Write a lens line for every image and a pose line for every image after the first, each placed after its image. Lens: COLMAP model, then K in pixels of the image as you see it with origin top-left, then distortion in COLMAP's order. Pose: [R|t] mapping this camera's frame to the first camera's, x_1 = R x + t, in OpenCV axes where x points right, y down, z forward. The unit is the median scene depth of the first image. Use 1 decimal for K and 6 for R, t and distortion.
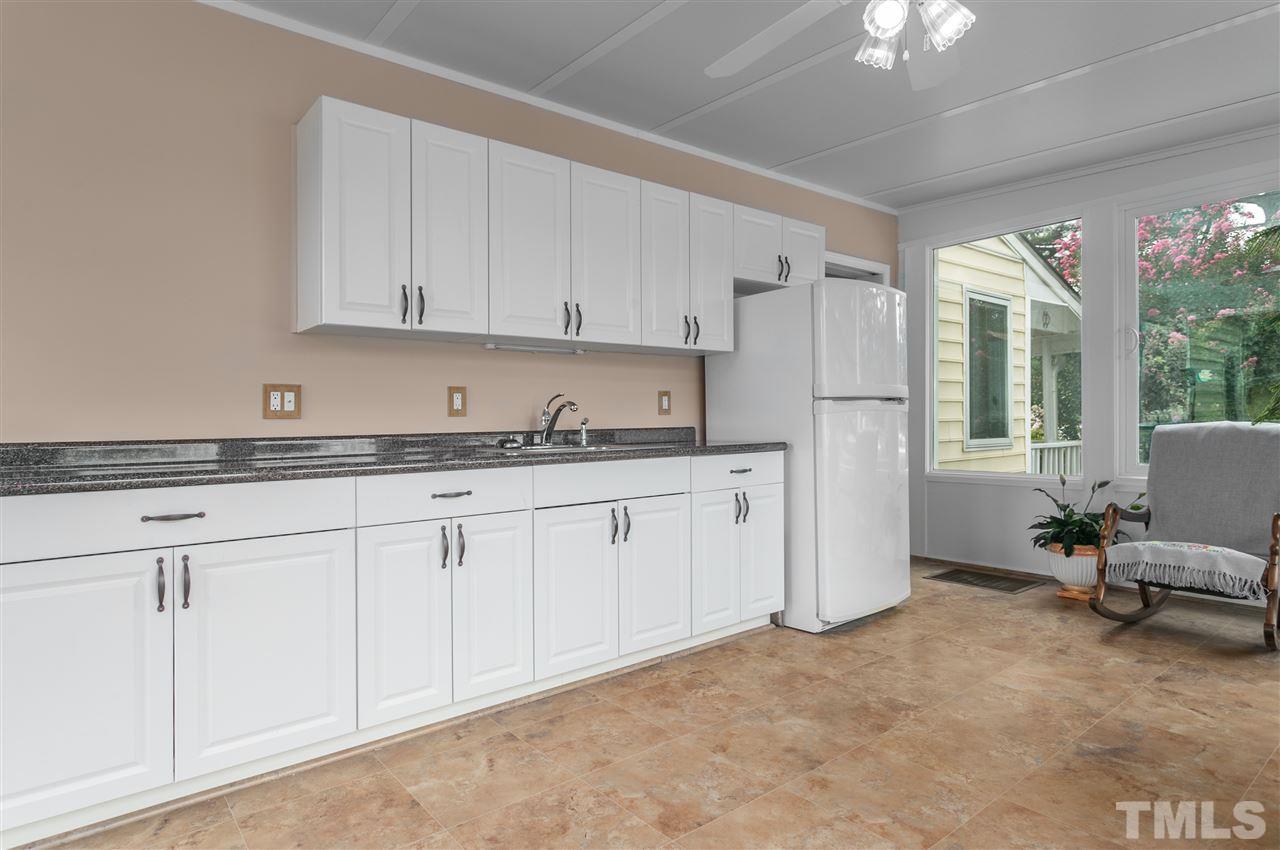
lens RADIAL K [[729.2, 0, 639.5], [0, 729.2, 409.9], [0, 0, 1]] dist [-0.000730, -0.000342]
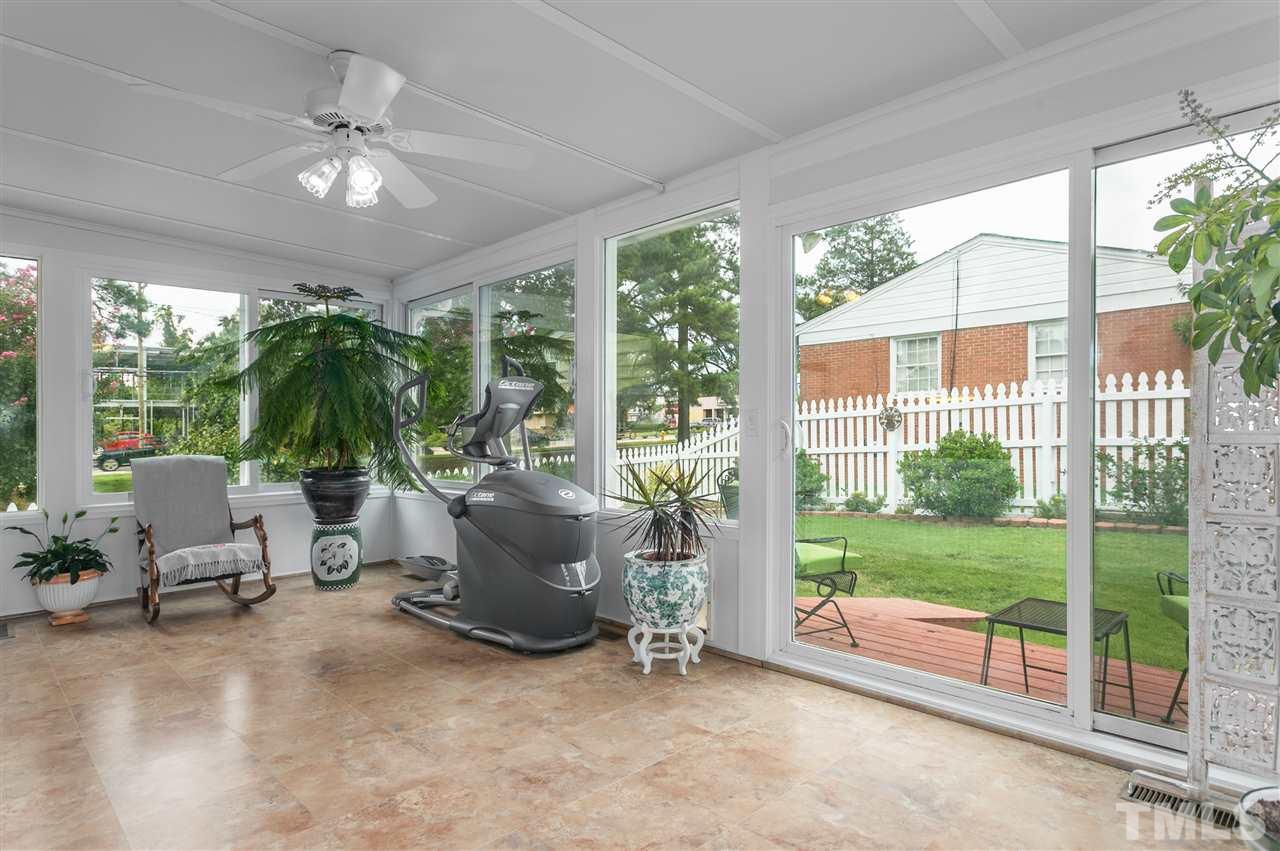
lens RADIAL K [[681.2, 0, 640.0], [0, 681.2, 425.5], [0, 0, 1]] dist [0.000727, -0.000020]
pose [[-0.088101, 0.016018, 0.995983, -0.643073], [0.000700, 0.999871, -0.016019, -0.019912], [-0.996111, -0.000714, -0.088100, 0.339171]]
